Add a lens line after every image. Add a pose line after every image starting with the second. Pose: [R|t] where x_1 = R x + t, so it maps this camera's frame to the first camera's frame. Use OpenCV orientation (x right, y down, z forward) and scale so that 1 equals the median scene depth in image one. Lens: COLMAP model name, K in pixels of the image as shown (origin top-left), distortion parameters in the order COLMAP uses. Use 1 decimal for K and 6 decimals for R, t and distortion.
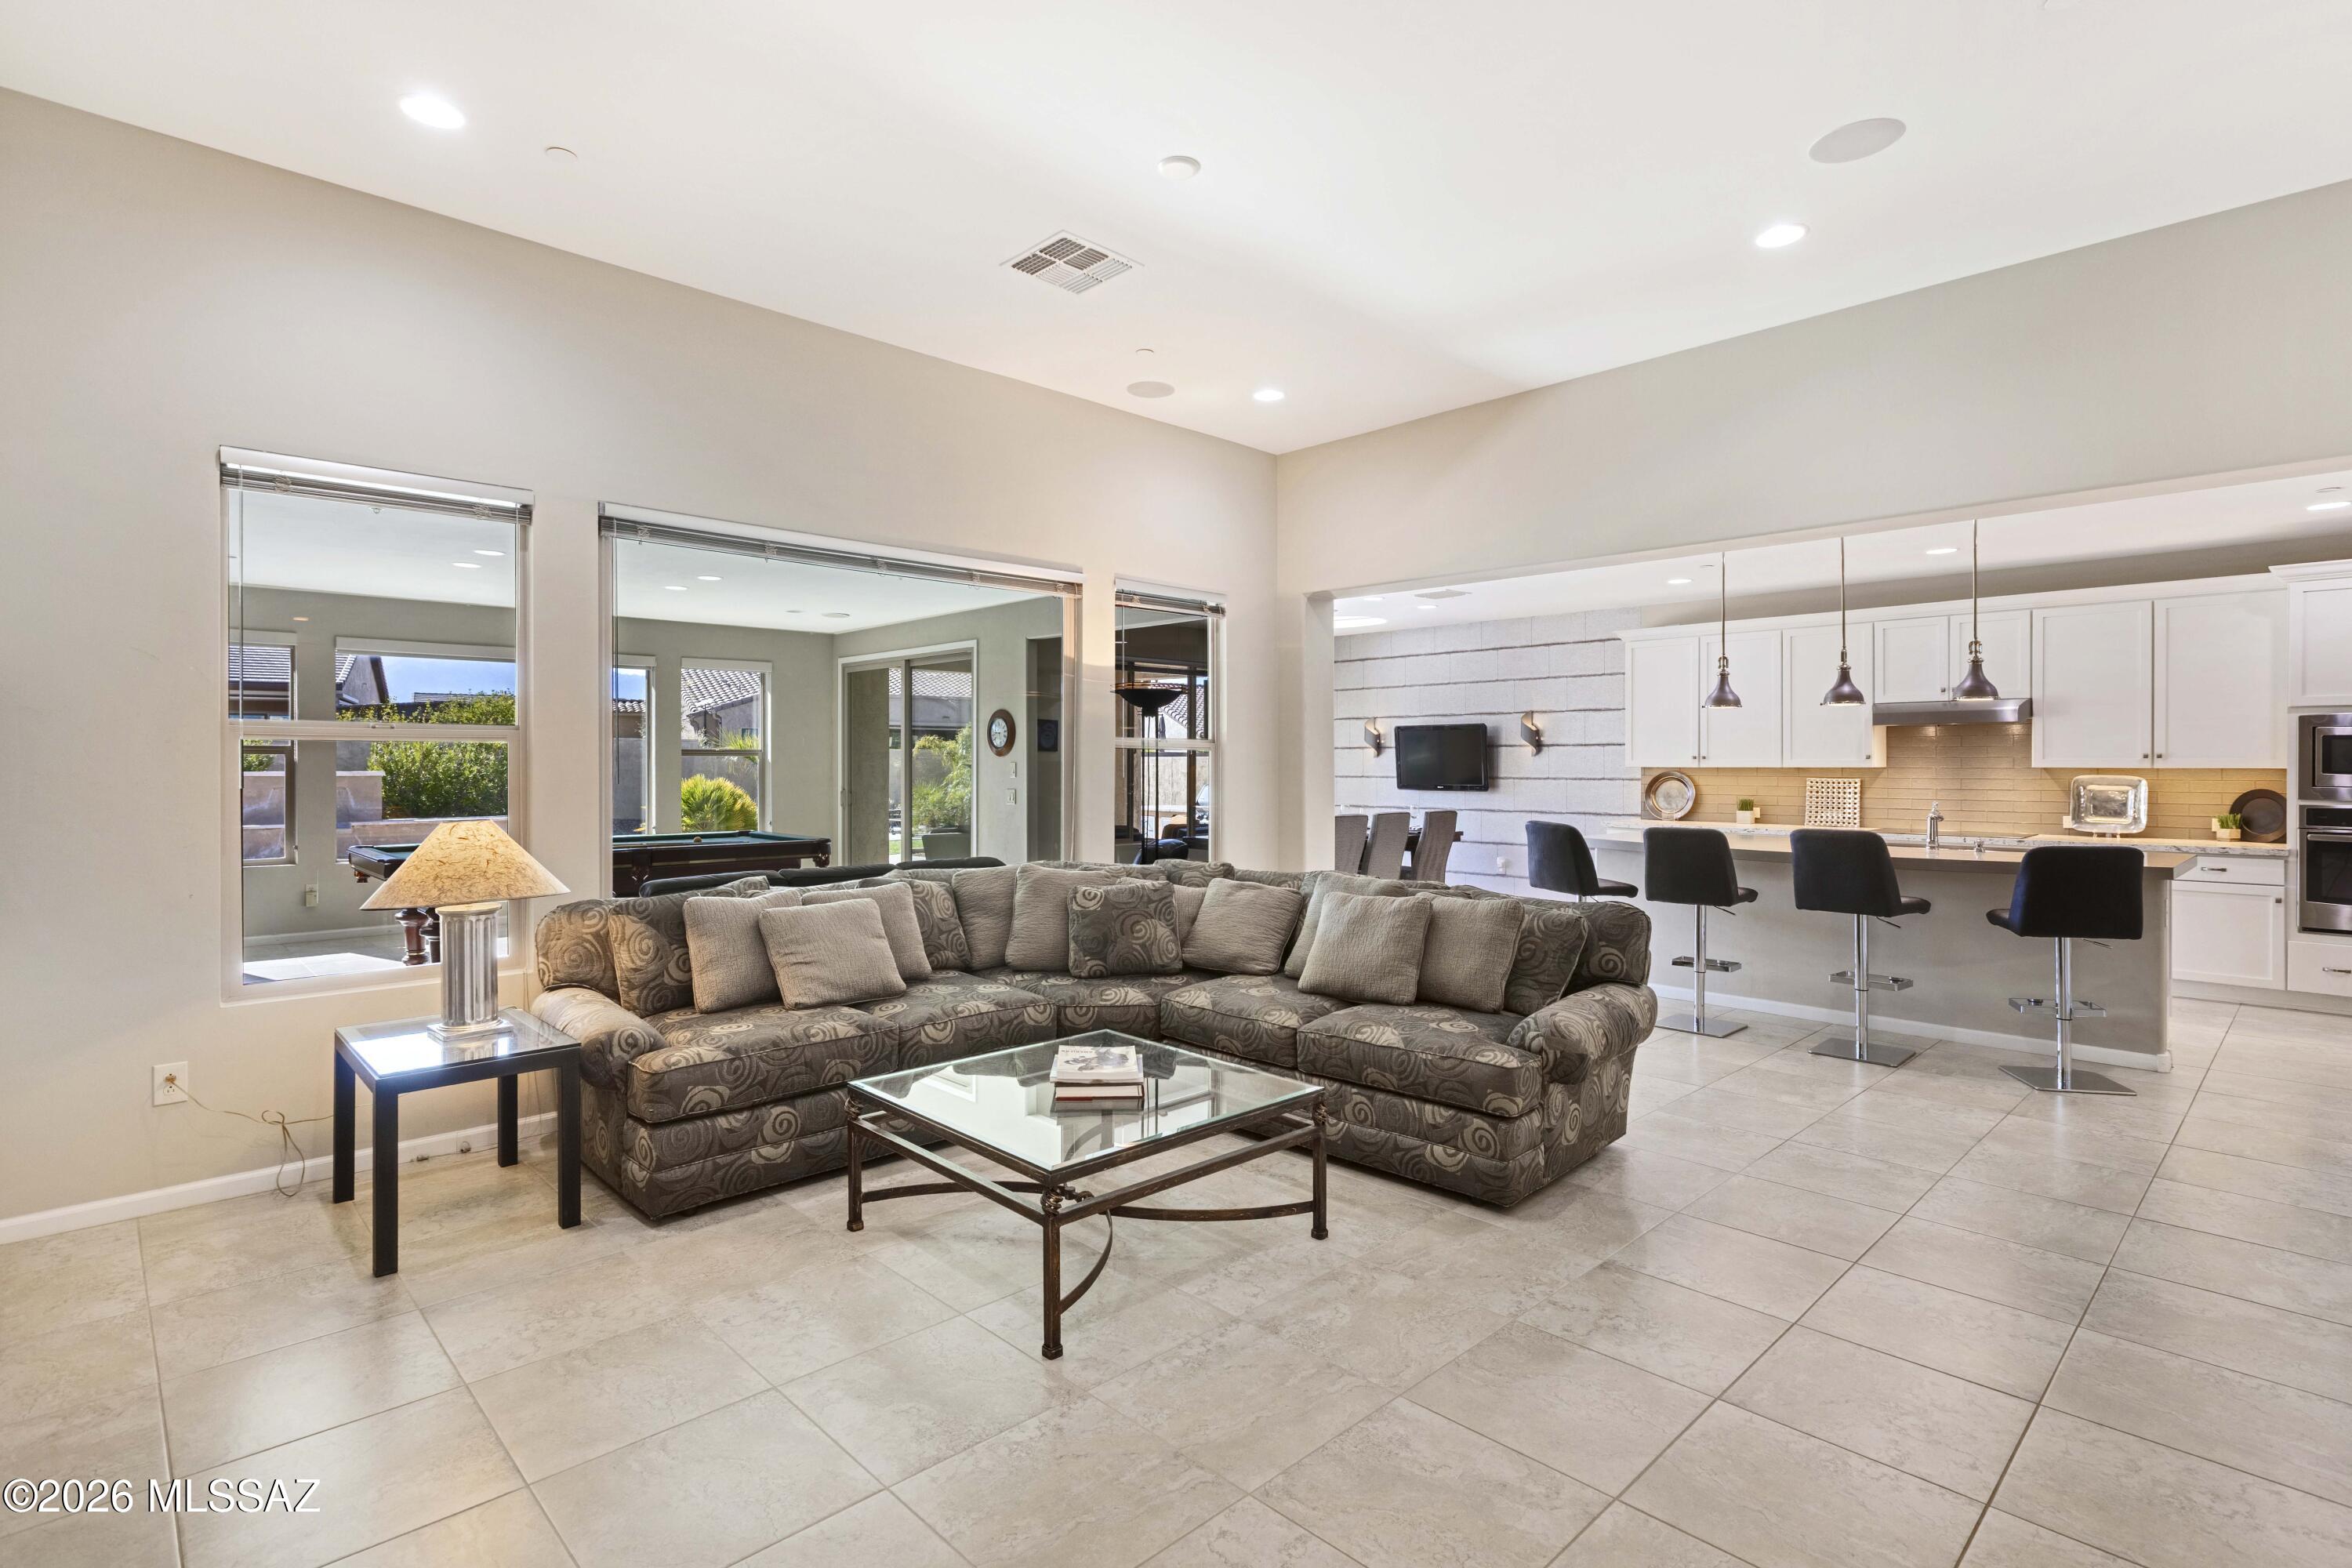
lens RADIAL K [[1131.7, 0, 1217.2], [0, 1131.7, 768.7], [0, 0, 1]] dist [0.000440, 0.000353]
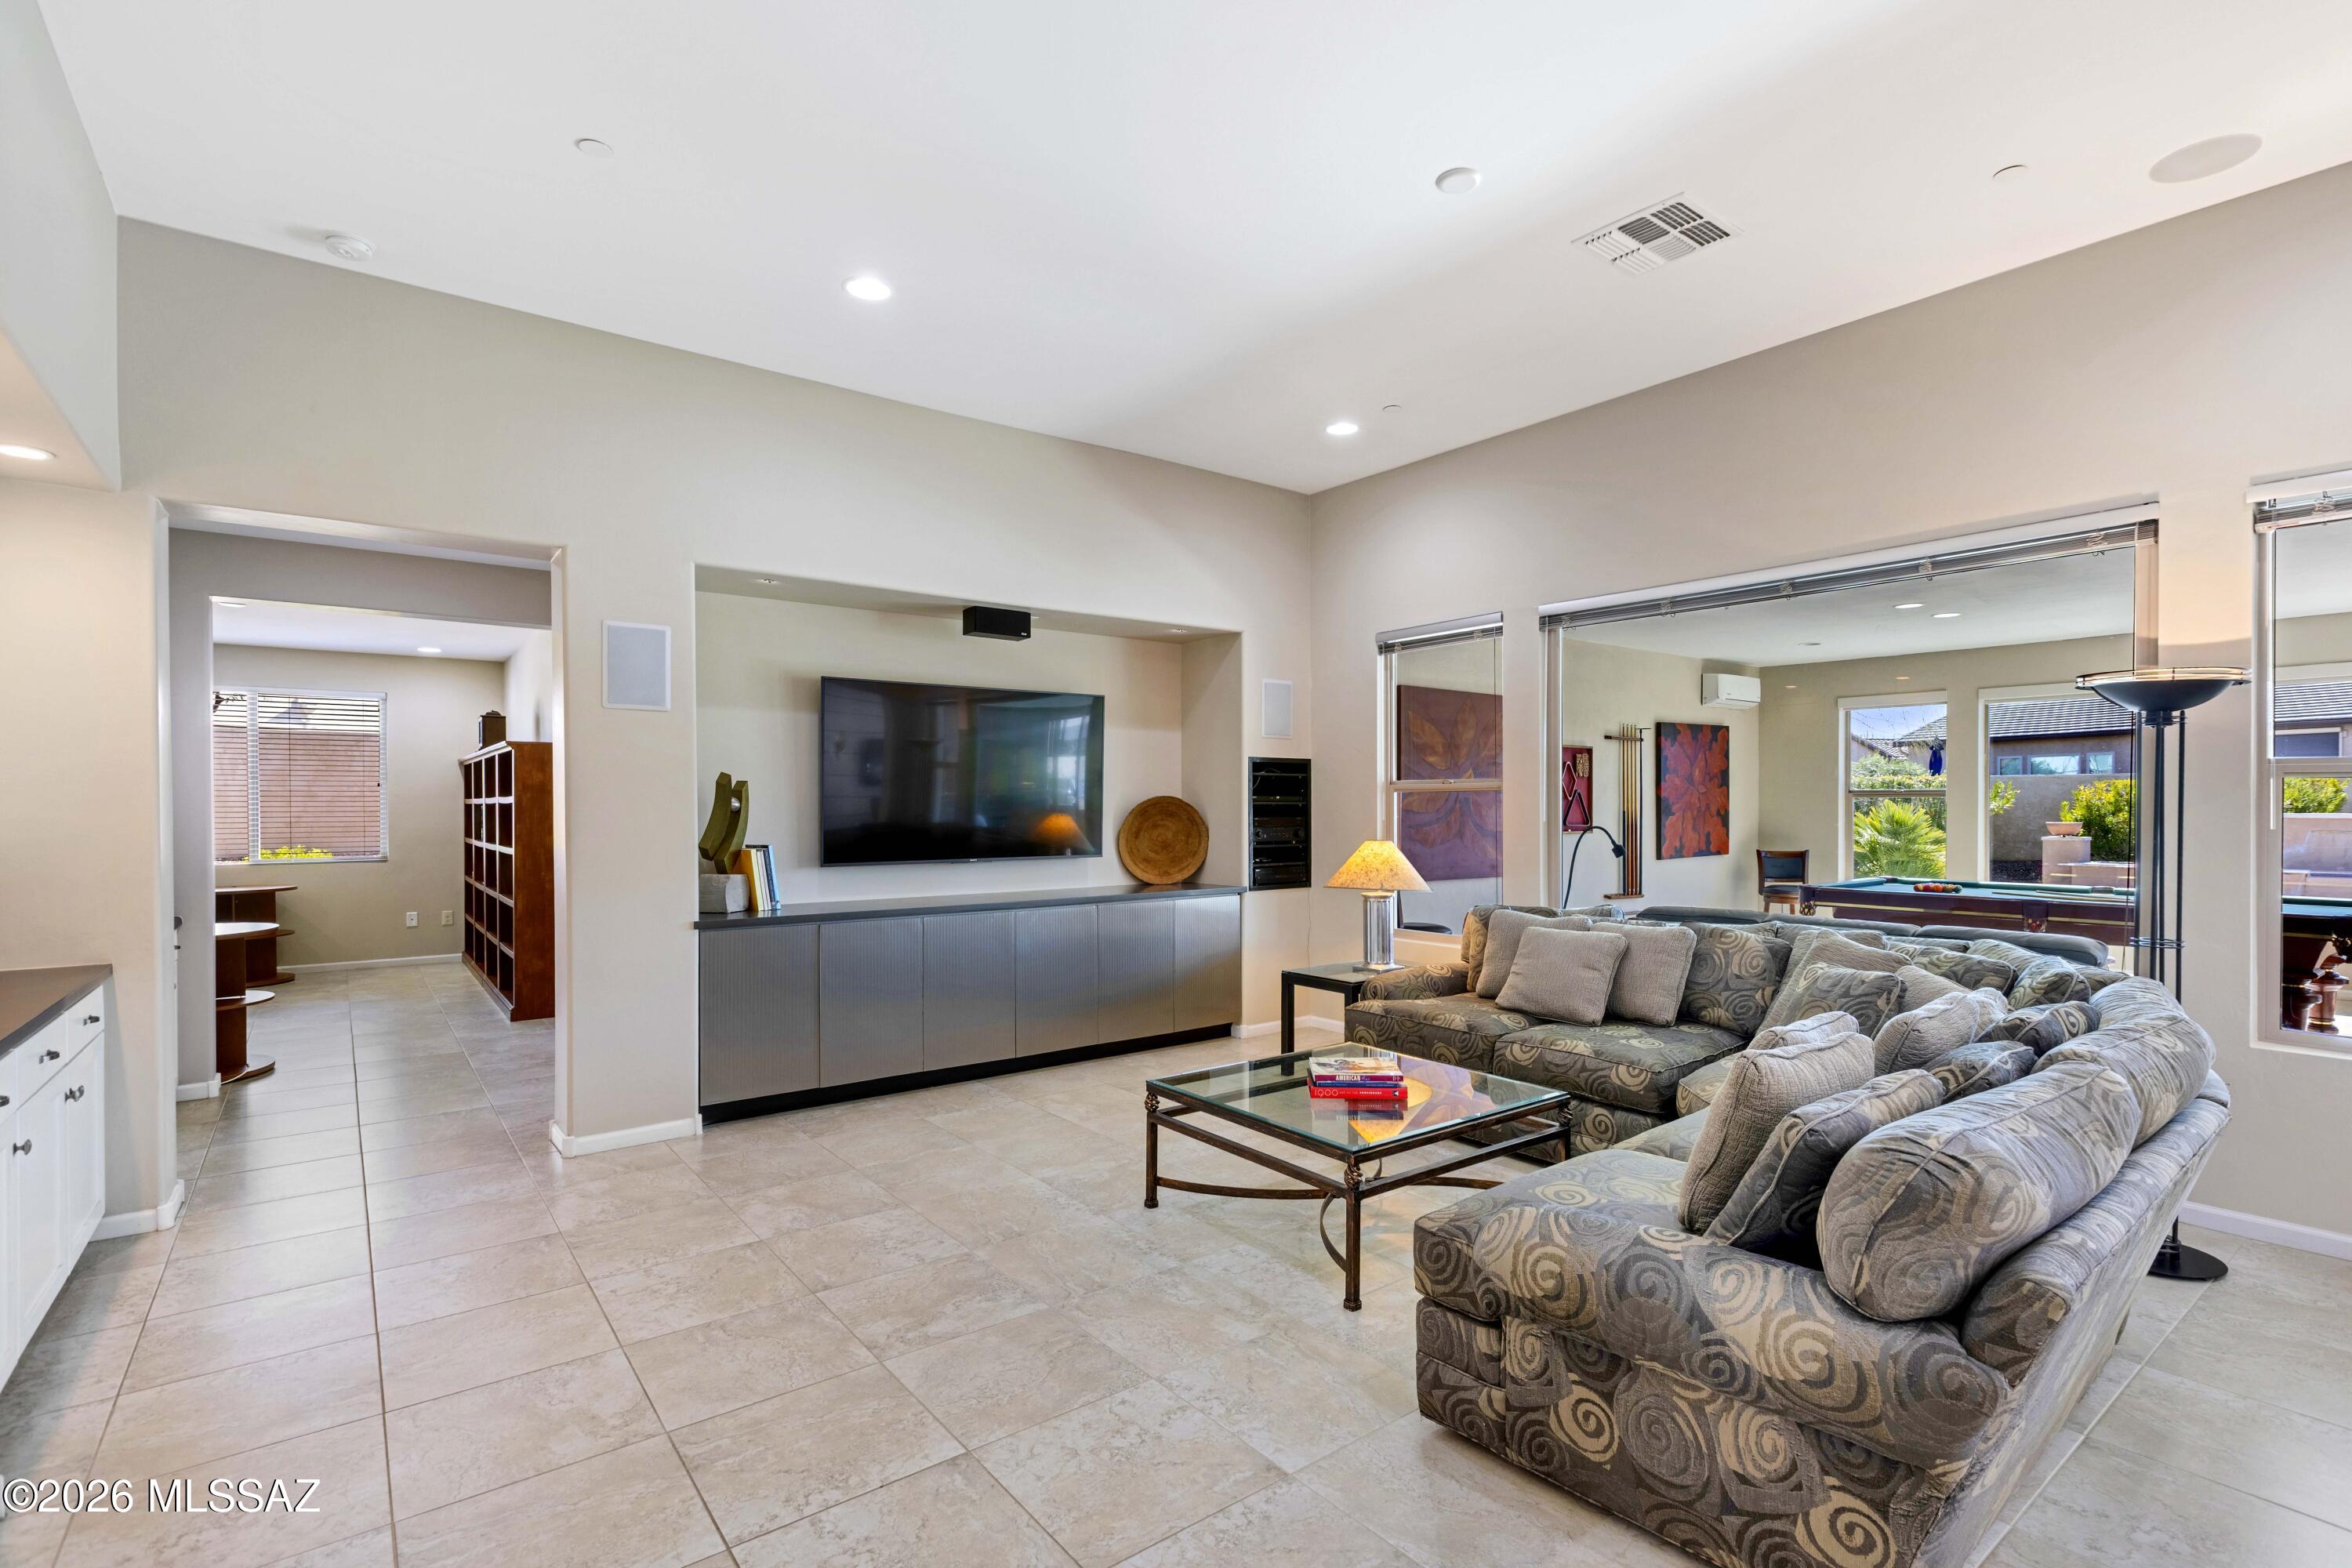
lens RADIAL K [[1117.4, 0, 1180.3], [0, 1117.4, 807.8], [0, 0, 1]] dist [0.001055, 0.000316]
pose [[-0.131816, 0.002261, -0.991272, 0.751073], [-0.003295, 0.999991, 0.002719, -0.003534], [0.991269, 0.003625, -0.131807, 0.713042]]
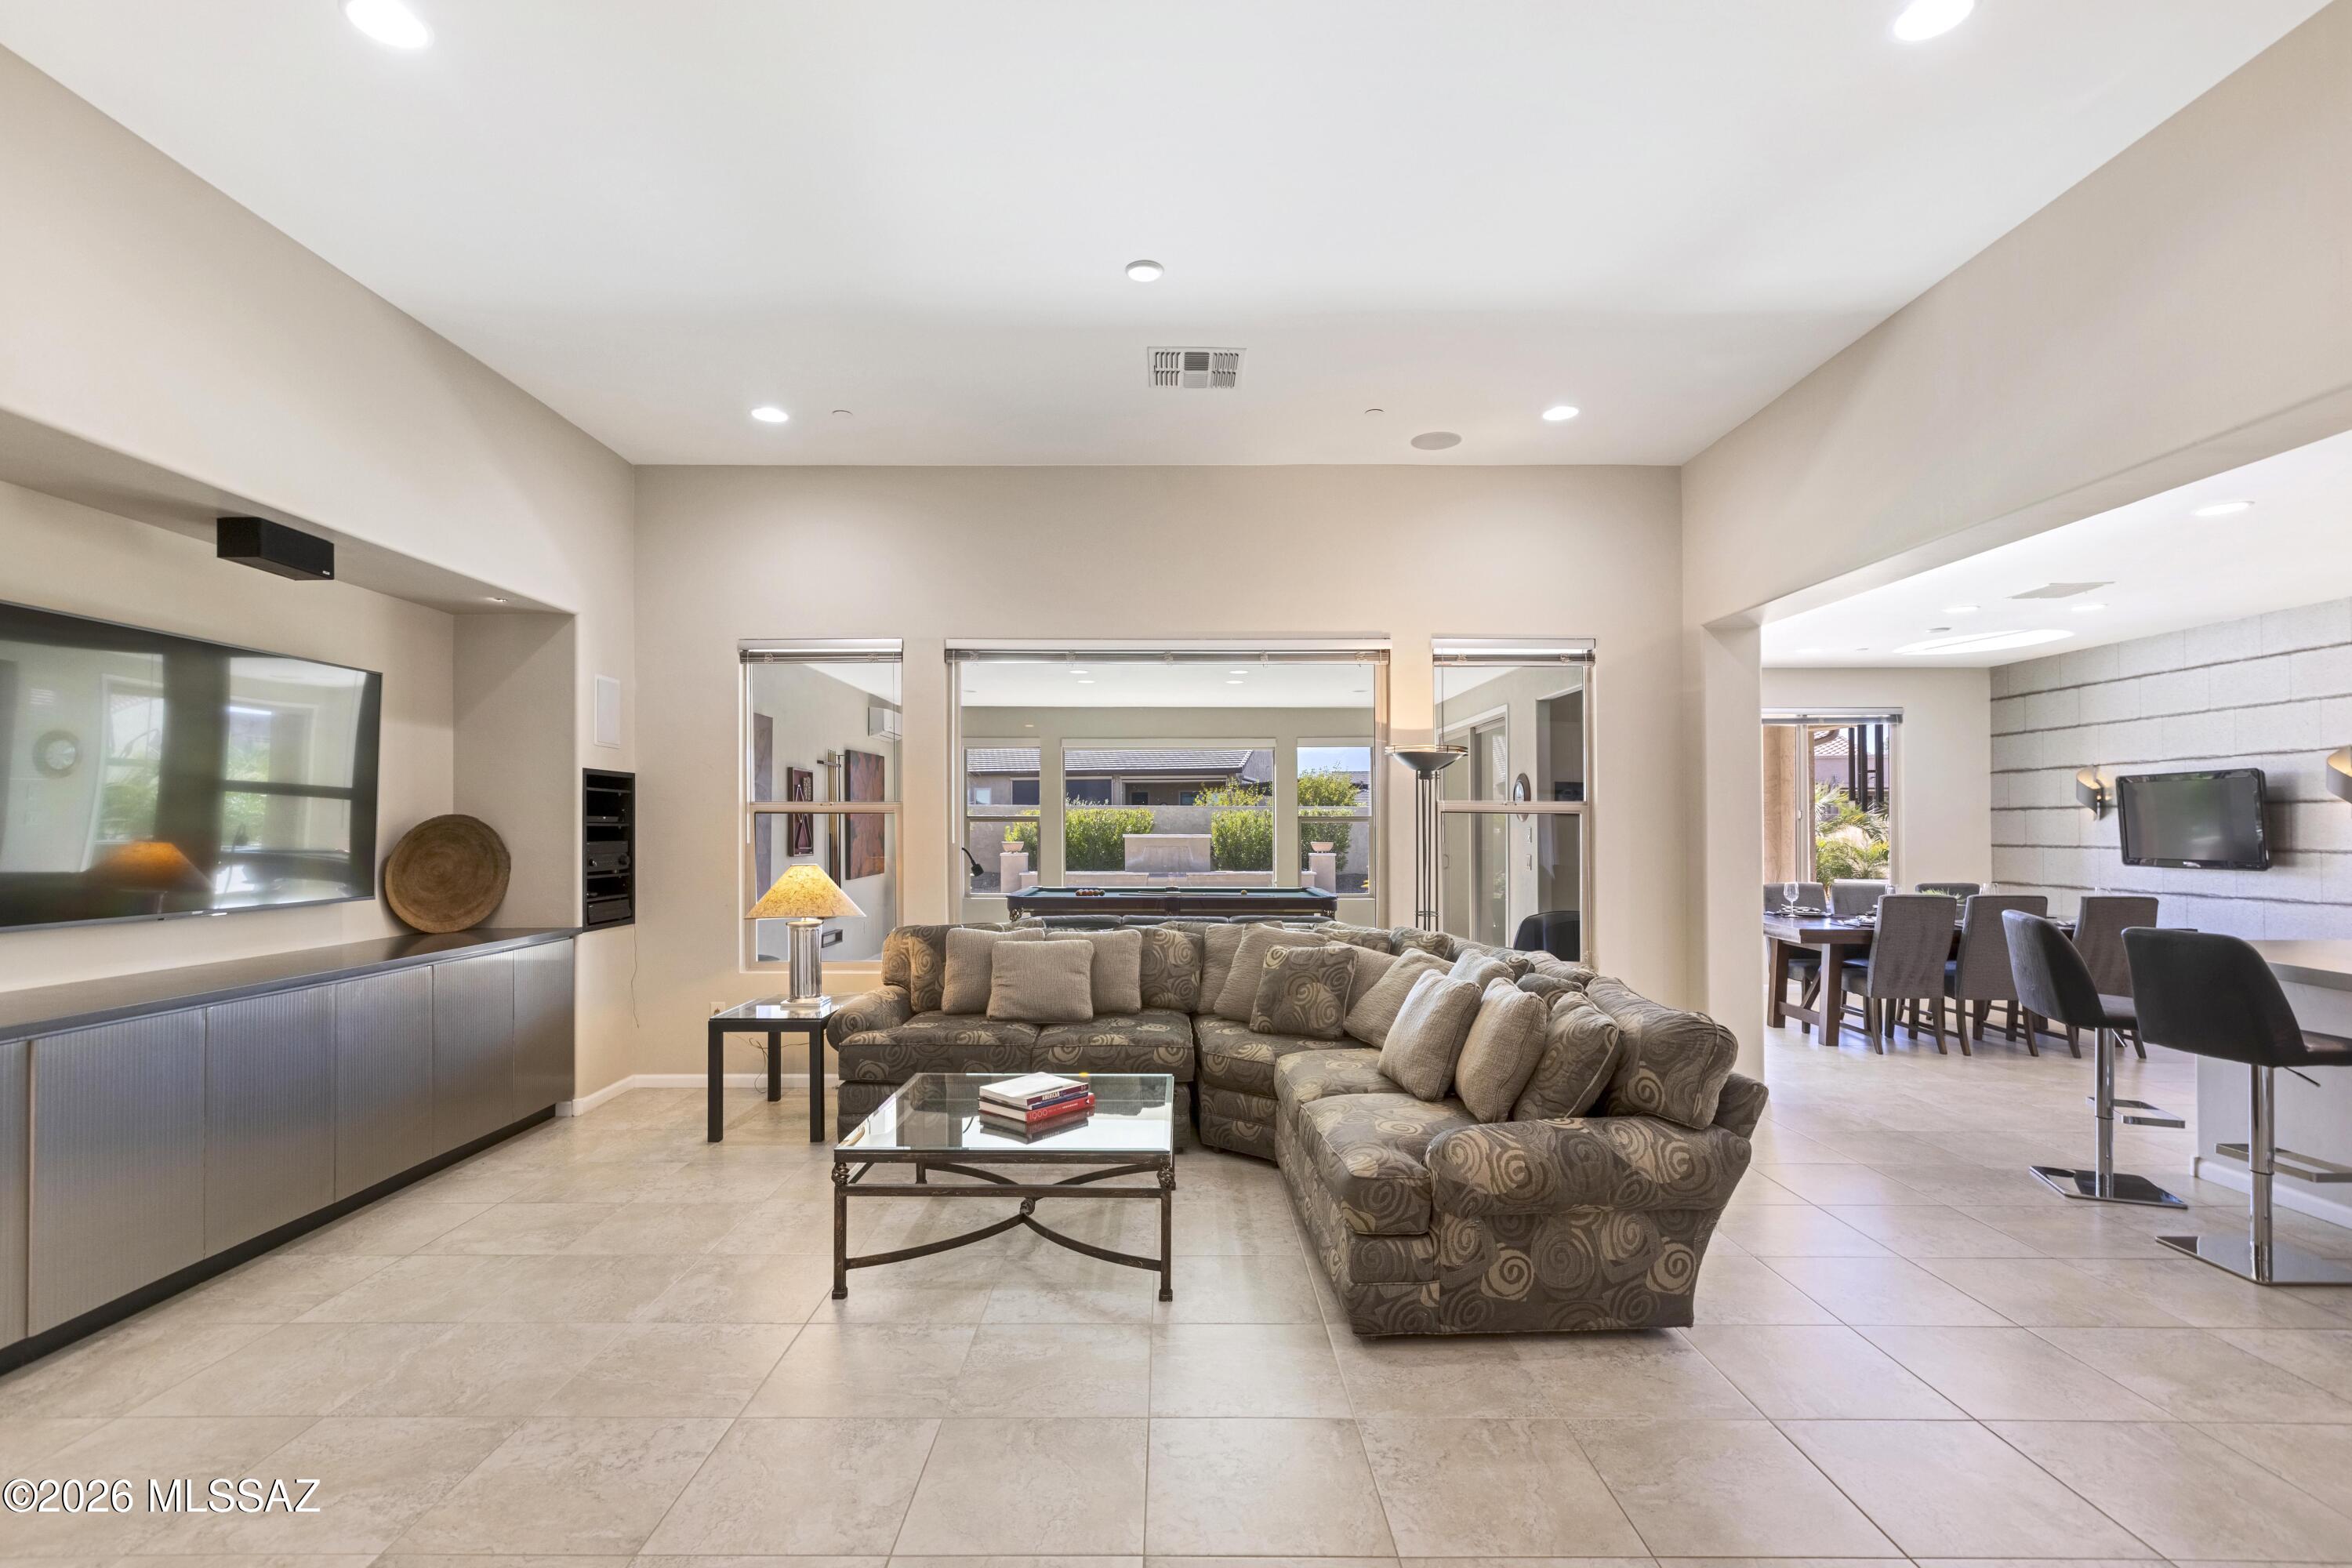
lens RADIAL K [[1117.4, 0, 1180.3], [0, 1117.4, 807.8], [0, 0, 1]] dist [0.001055, 0.000316]
pose [[0.713119, -0.012107, -0.700938, 0.583646], [-0.004275, 0.999757, -0.021617, -0.000748], [0.701030, 0.018412, 0.712895, 0.214604]]
